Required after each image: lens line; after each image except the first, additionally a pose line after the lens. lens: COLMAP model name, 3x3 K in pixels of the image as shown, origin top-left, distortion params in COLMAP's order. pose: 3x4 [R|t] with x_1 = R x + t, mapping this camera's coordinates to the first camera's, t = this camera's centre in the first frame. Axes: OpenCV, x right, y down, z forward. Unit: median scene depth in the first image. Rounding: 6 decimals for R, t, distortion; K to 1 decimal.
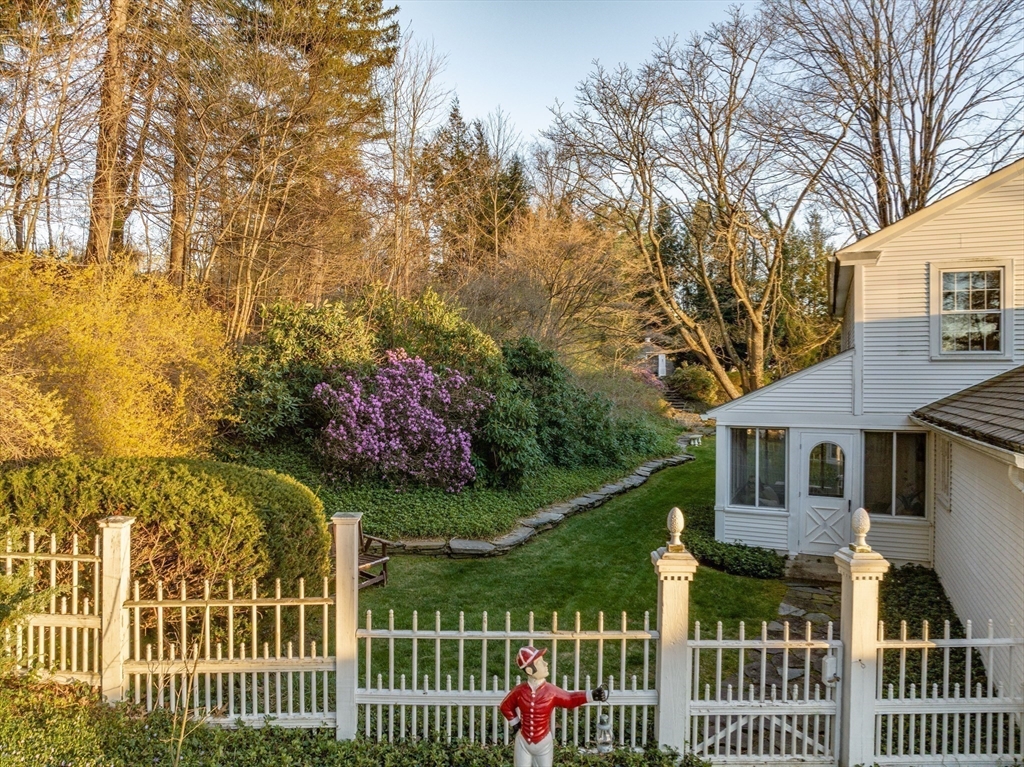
lens RADIAL K [[718.7, 0, 512.5], [0, 718.7, 378.7], [0, 0, 1]] dist [-0.059996, 0.019145]
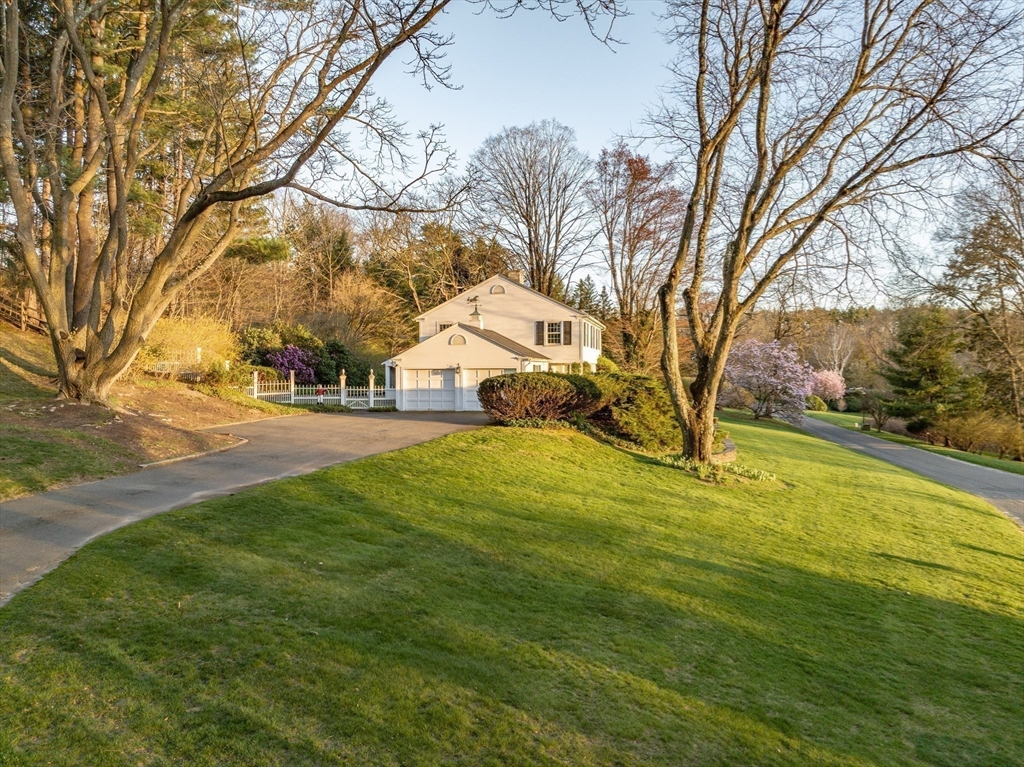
lens RADIAL K [[718.7, 0, 512.3], [0, 718.7, 382.6], [0, 0, 1]] dist [-0.059996, 0.019145]
pose [[0.980030, -0.010998, 0.198546, 0.171336], [0.007414, 0.999796, 0.018783, 0.075116], [-0.198713, -0.016936, 0.979911, -2.255783]]
